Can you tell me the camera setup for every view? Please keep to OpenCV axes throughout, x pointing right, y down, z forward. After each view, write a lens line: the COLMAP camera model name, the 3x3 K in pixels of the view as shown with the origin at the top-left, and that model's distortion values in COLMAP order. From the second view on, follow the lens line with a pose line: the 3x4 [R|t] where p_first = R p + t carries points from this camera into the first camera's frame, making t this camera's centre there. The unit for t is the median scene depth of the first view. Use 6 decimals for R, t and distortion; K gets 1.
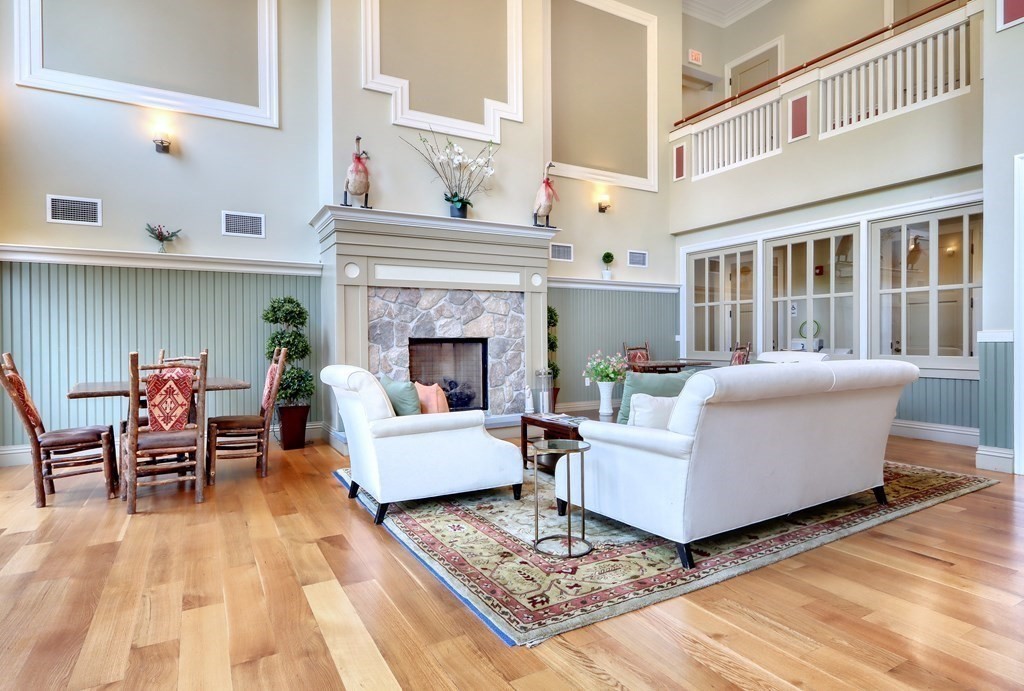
lens RADIAL K [[543.6, 0, 513.2], [0, 543.6, 343.7], [0, 0, 1]] dist [0.002757, 0.000003]
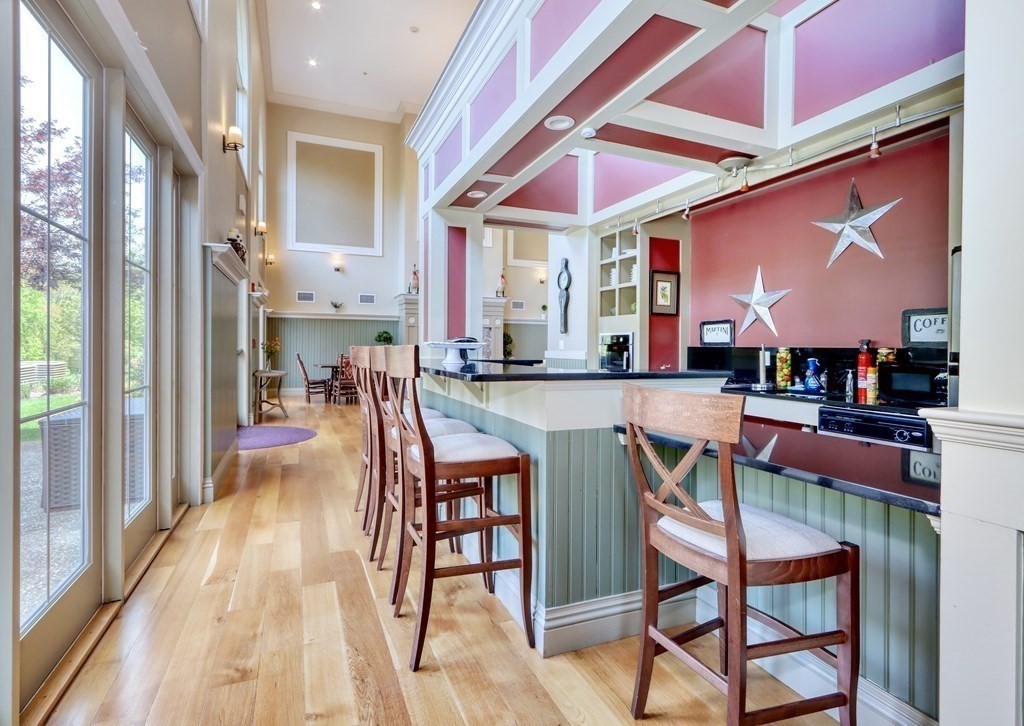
lens RADIAL K [[509.8, 0, 504.7], [0, 509.8, 344.8], [0, 0, 1]] dist [-0.000918, -0.000011]
pose [[0.990210, 0.013914, -0.138891, 0.371454], [-0.015122, 0.999856, -0.007644, -0.015182], [0.138765, 0.009669, 0.990278, -1.018440]]
